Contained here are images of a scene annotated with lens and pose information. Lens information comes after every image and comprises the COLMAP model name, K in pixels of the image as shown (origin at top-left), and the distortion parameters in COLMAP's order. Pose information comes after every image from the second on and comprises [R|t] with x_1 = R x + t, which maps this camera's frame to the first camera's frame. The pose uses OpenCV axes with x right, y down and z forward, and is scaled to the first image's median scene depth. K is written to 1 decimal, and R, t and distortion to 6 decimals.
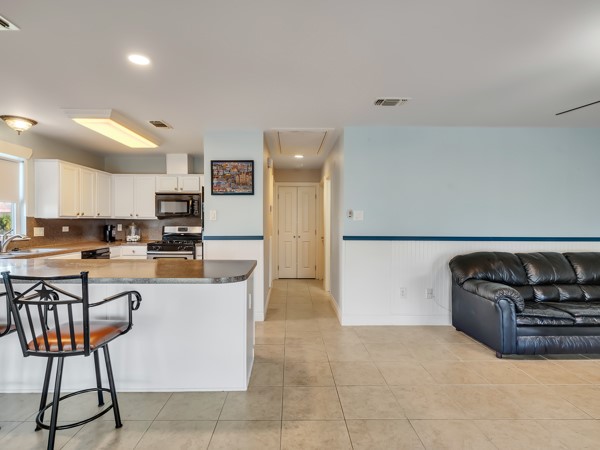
lens RADIAL K [[308.0, 0, 295.7], [0, 308.0, 223.9], [0, 0, 1]] dist [-0.006427, 0.005502]
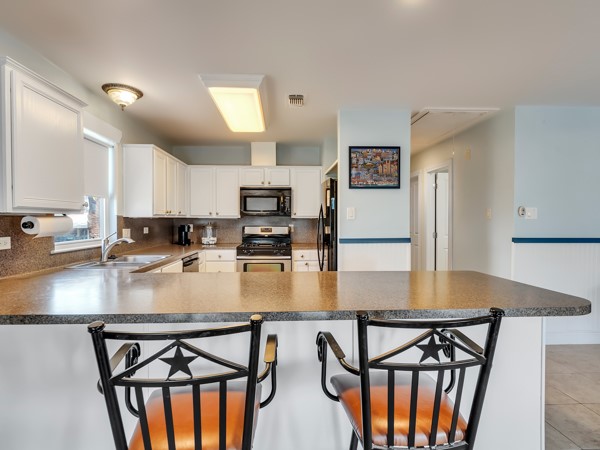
lens RADIAL K [[308.0, 0, 297.1], [0, 308.0, 224.2], [0, 0, 1]] dist [-0.006427, 0.005502]
pose [[0.999244, -0.003275, 0.038747, -0.442316], [0.003112, 0.999986, 0.004262, -0.002605], [-0.038760, -0.004138, 0.999240, 0.183909]]
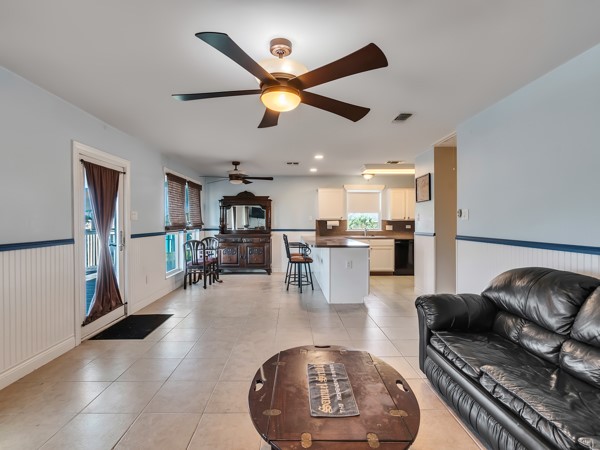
lens RADIAL K [[308.0, 0, 295.8], [0, 308.0, 223.5], [0, 0, 1]] dist [-0.006427, 0.005502]
pose [[0.001607, 0.000227, -0.999999, 1.107767], [-0.007603, 0.999971, 0.000215, 0.004267], [0.999970, 0.007602, 0.001609, 0.451219]]
